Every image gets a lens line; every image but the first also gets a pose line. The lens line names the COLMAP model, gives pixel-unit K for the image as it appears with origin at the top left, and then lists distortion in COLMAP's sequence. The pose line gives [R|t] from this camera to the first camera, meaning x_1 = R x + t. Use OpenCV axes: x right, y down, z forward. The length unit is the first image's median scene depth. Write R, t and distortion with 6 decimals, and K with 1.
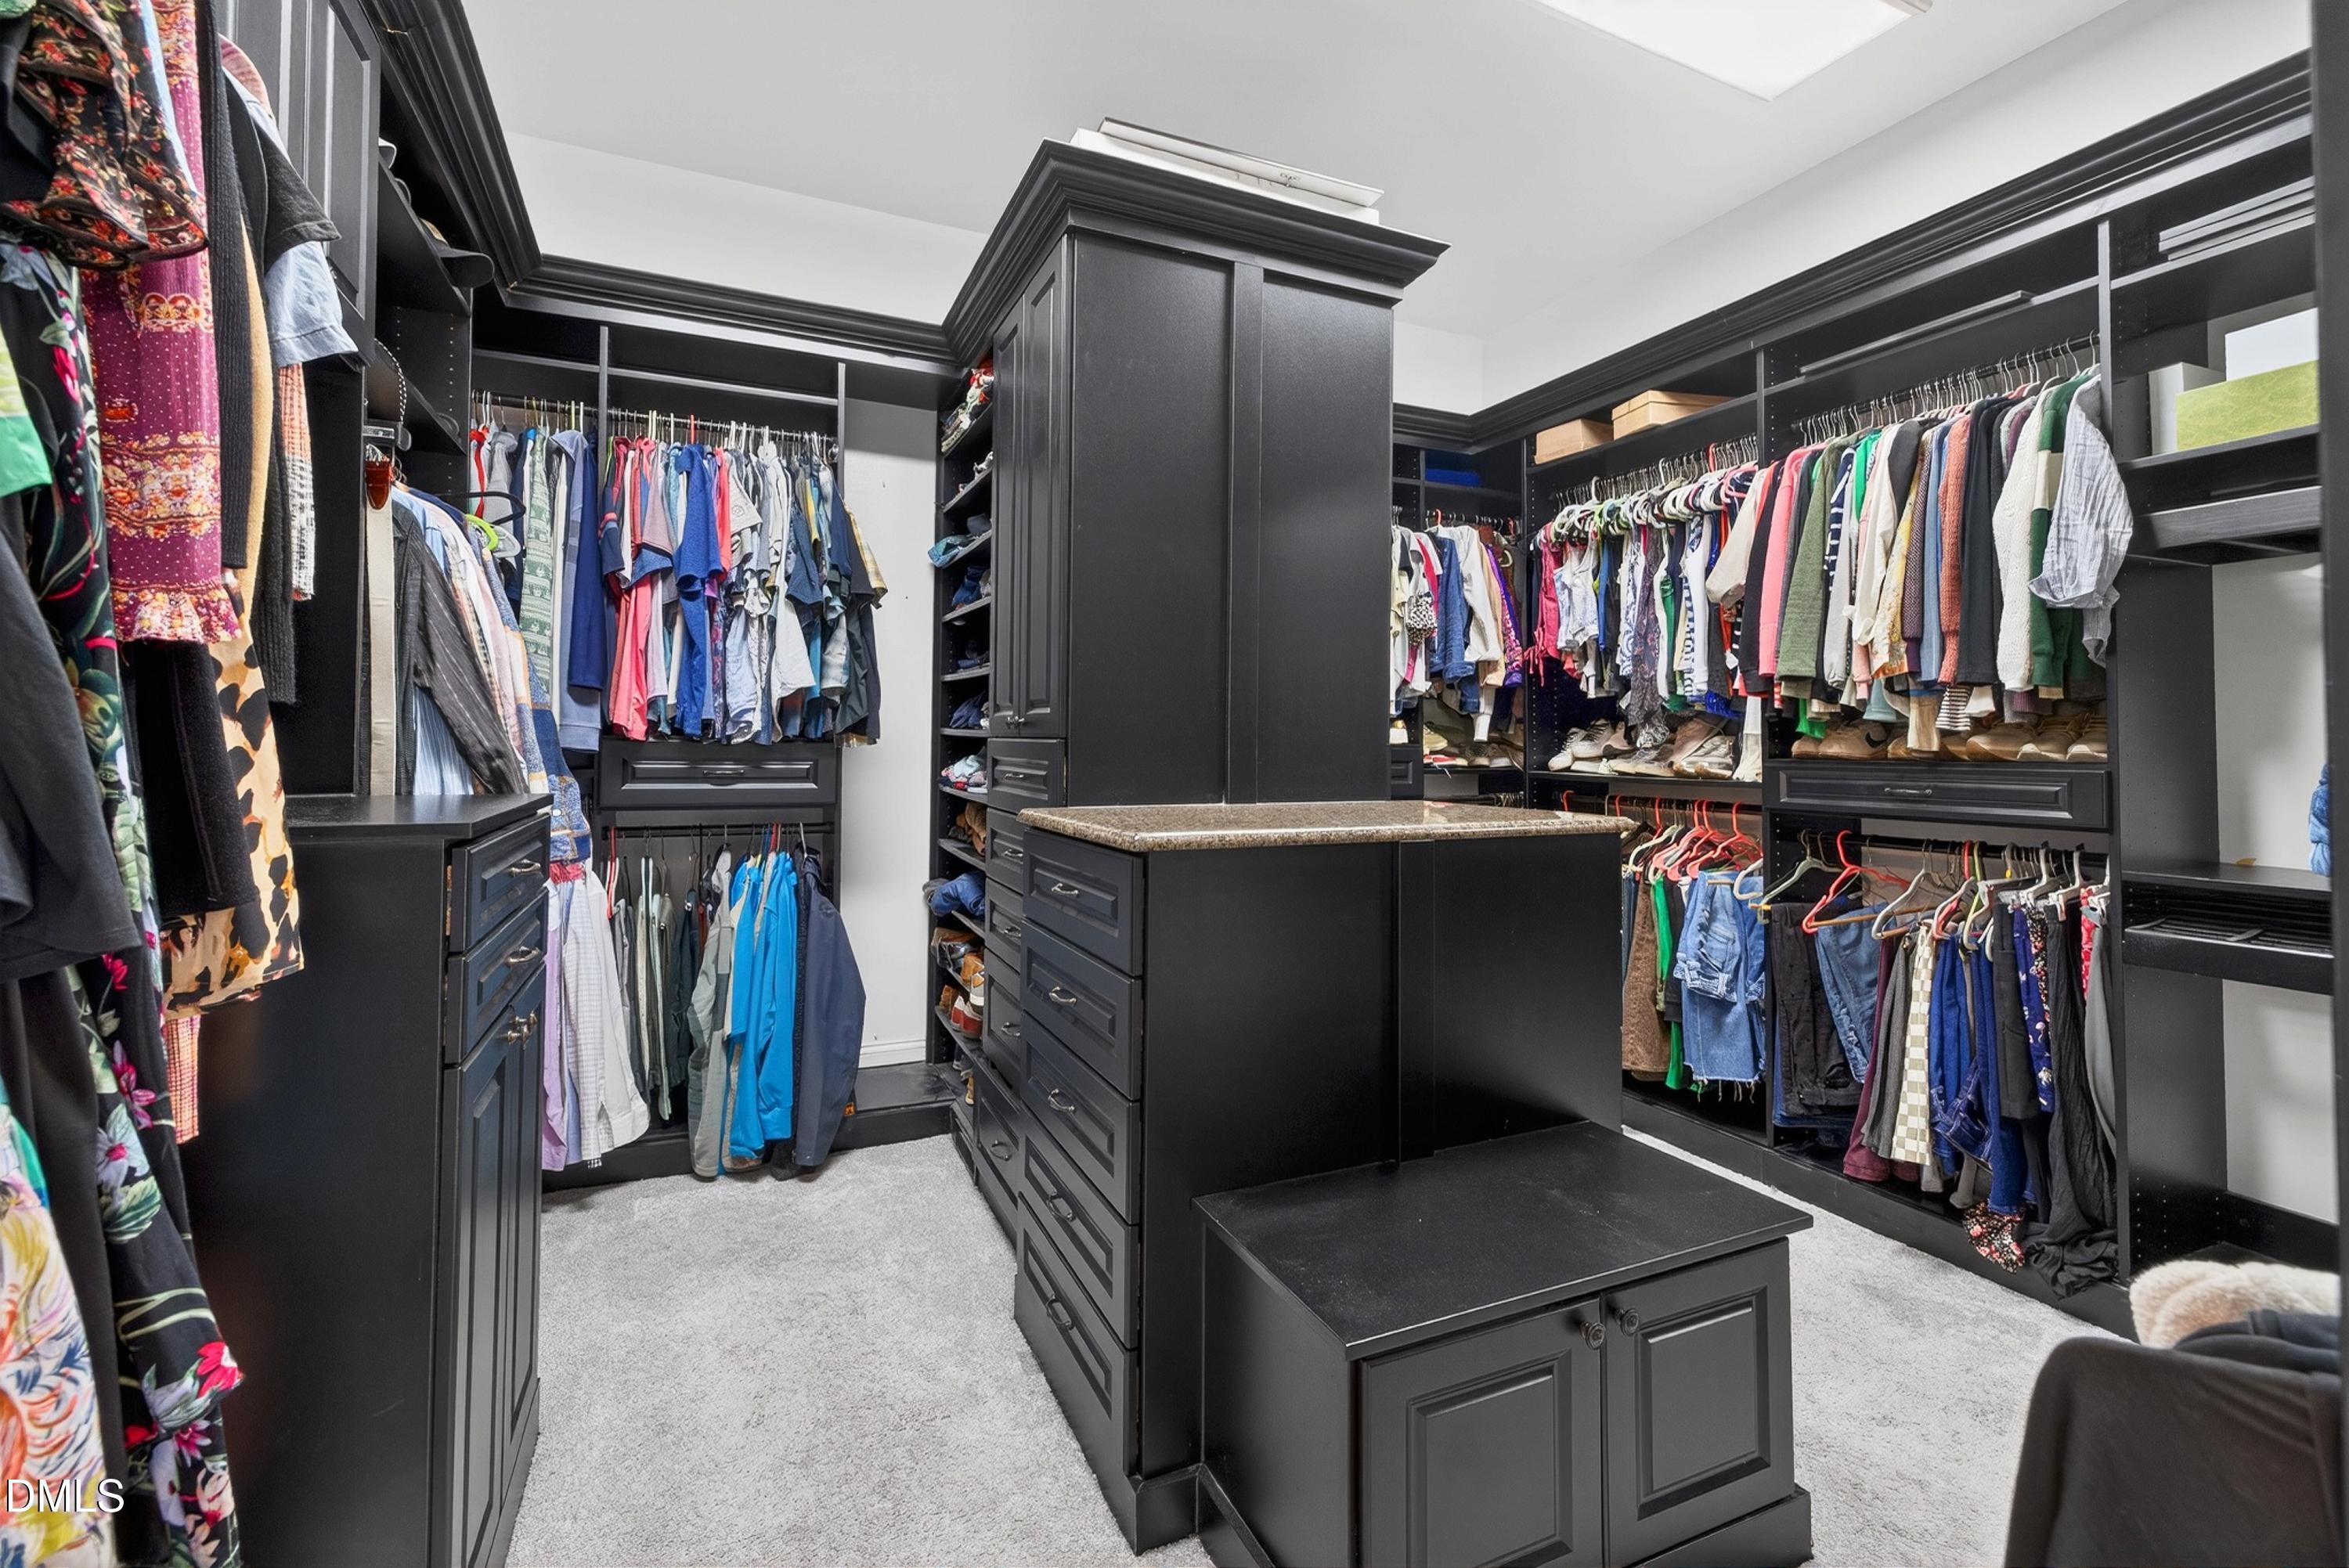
lens RADIAL K [[1009.1, 0, 1187.8], [0, 1009.1, 714.7], [0, 0, 1]] dist [-0.000663, 0.000048]
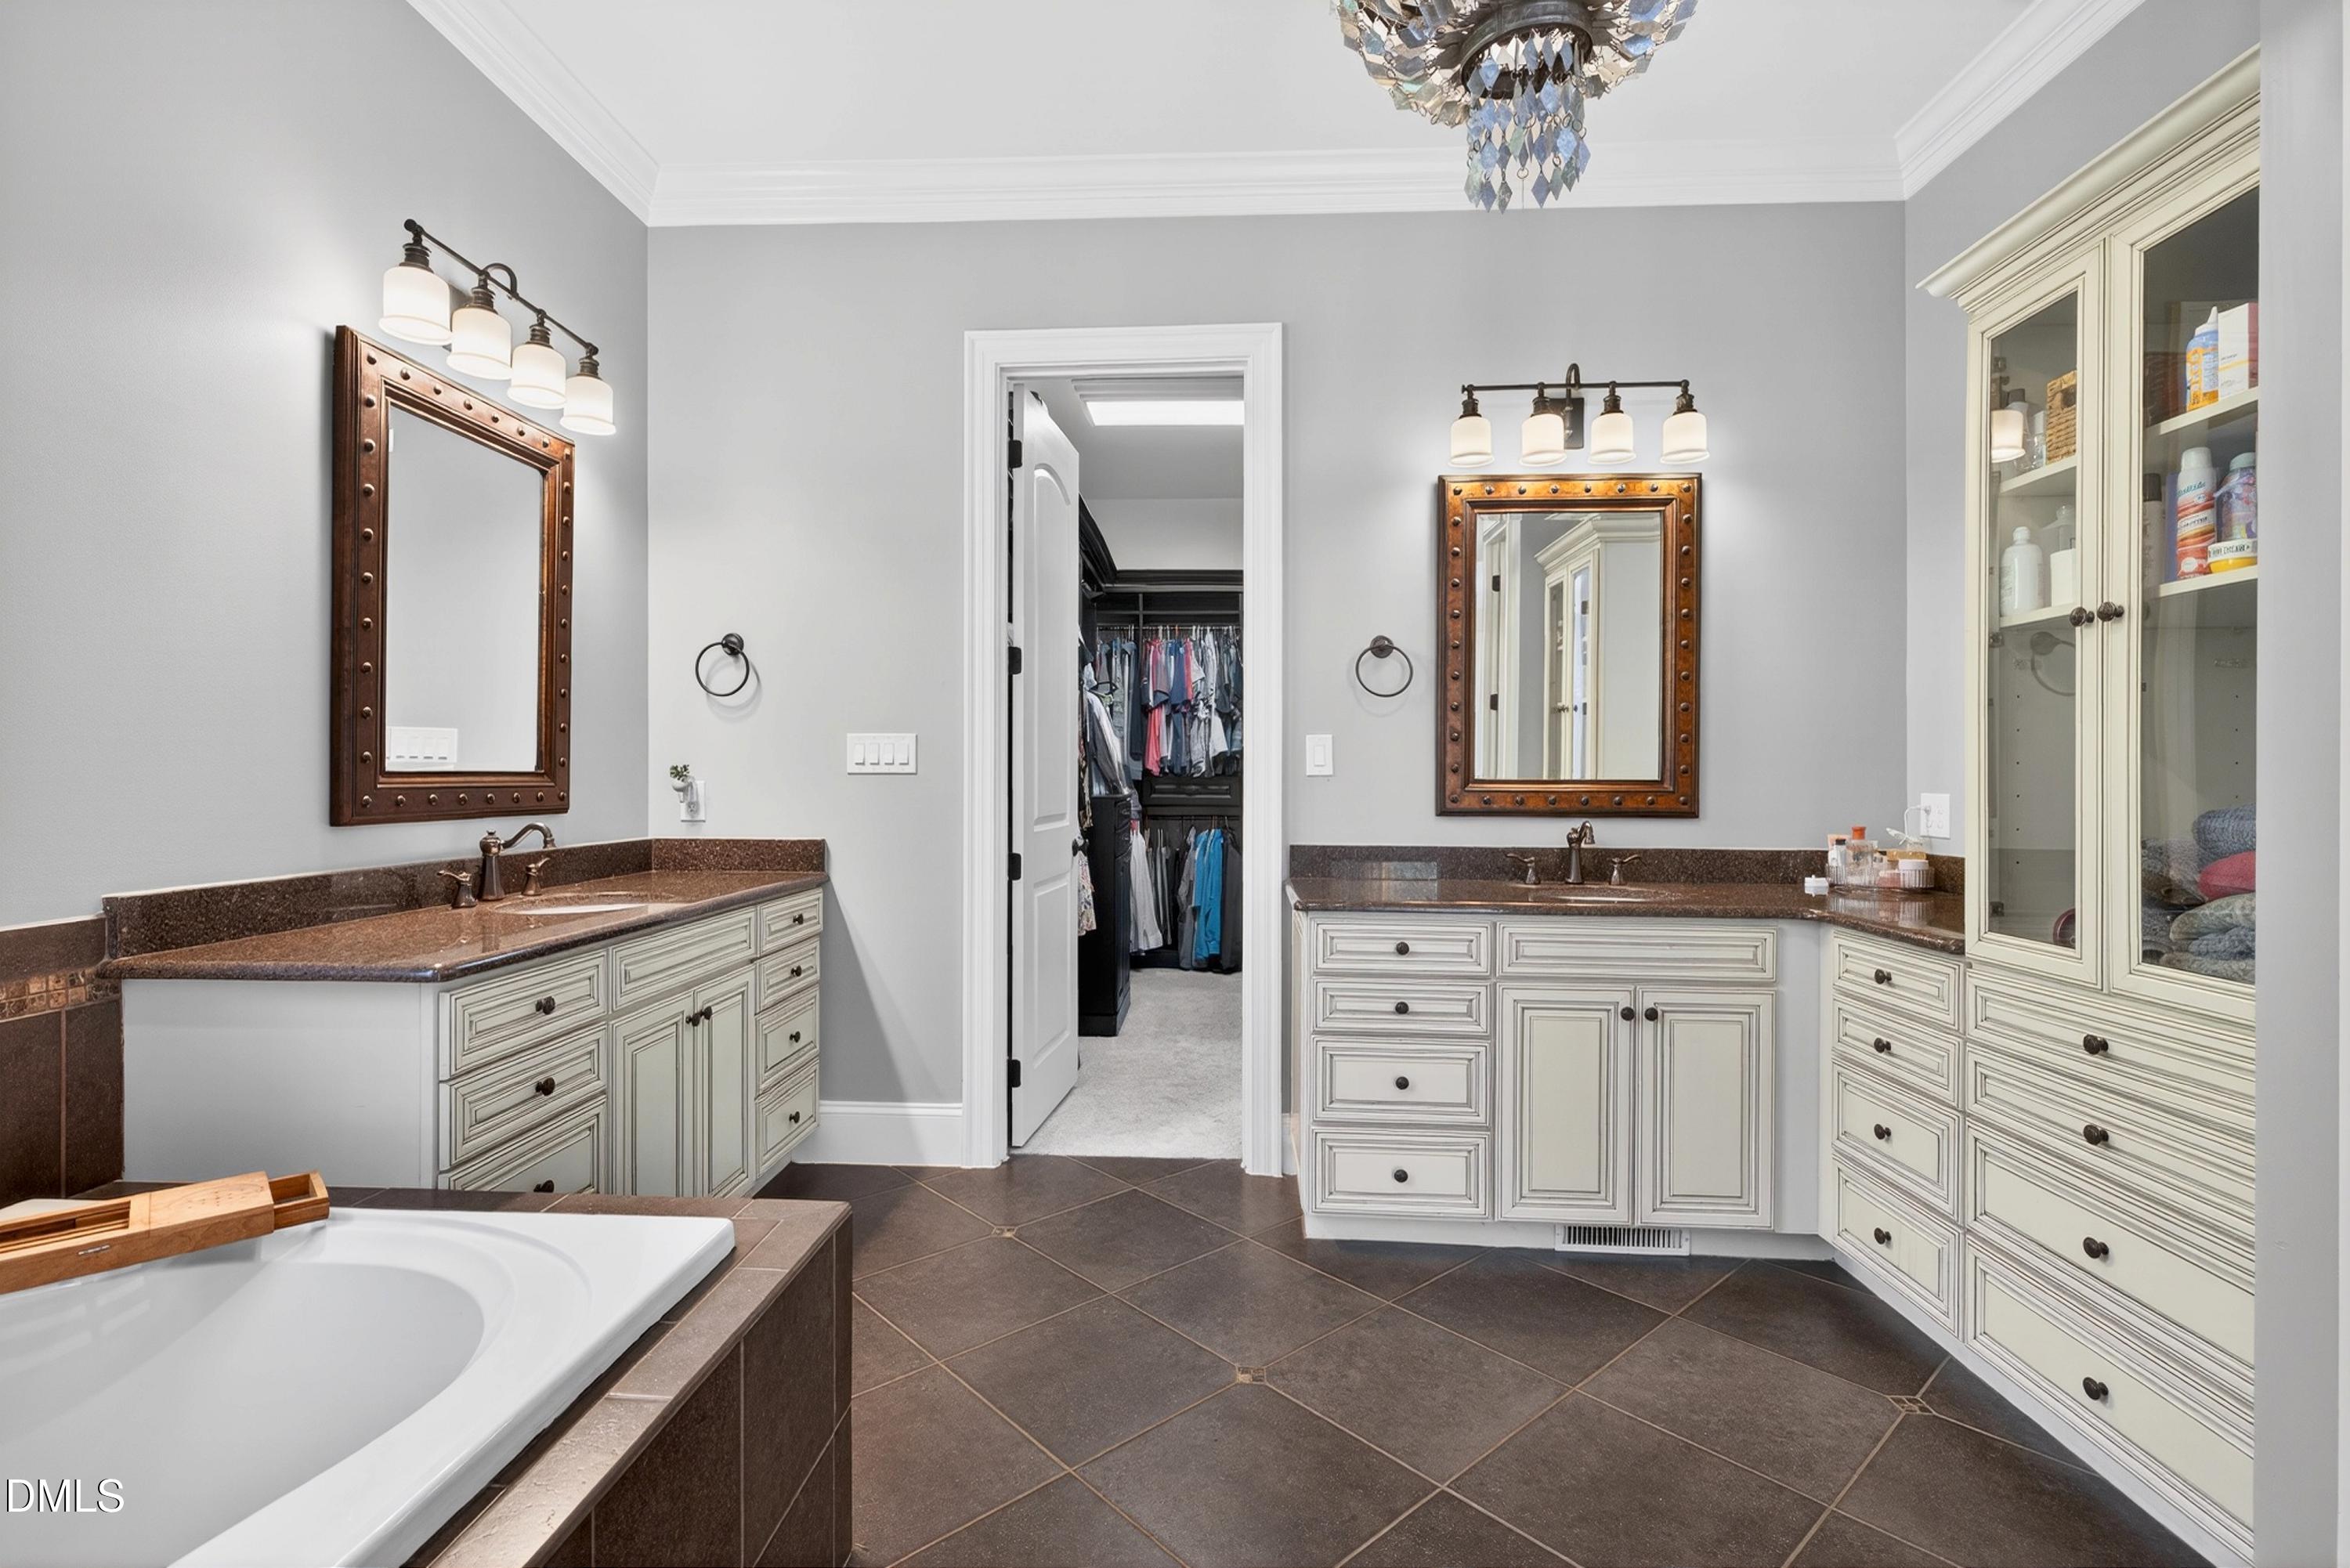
lens RADIAL K [[1009.6, 0, 1170.7], [0, 1009.6, 781.3], [0, 0, 1]] dist [-0.000663, 0.000048]
pose [[0.885260, -0.000585, -0.465097, 0.543583], [0.013024, 0.999638, 0.023533, -0.015077], [0.464915, -0.026890, 0.884947, -1.002786]]
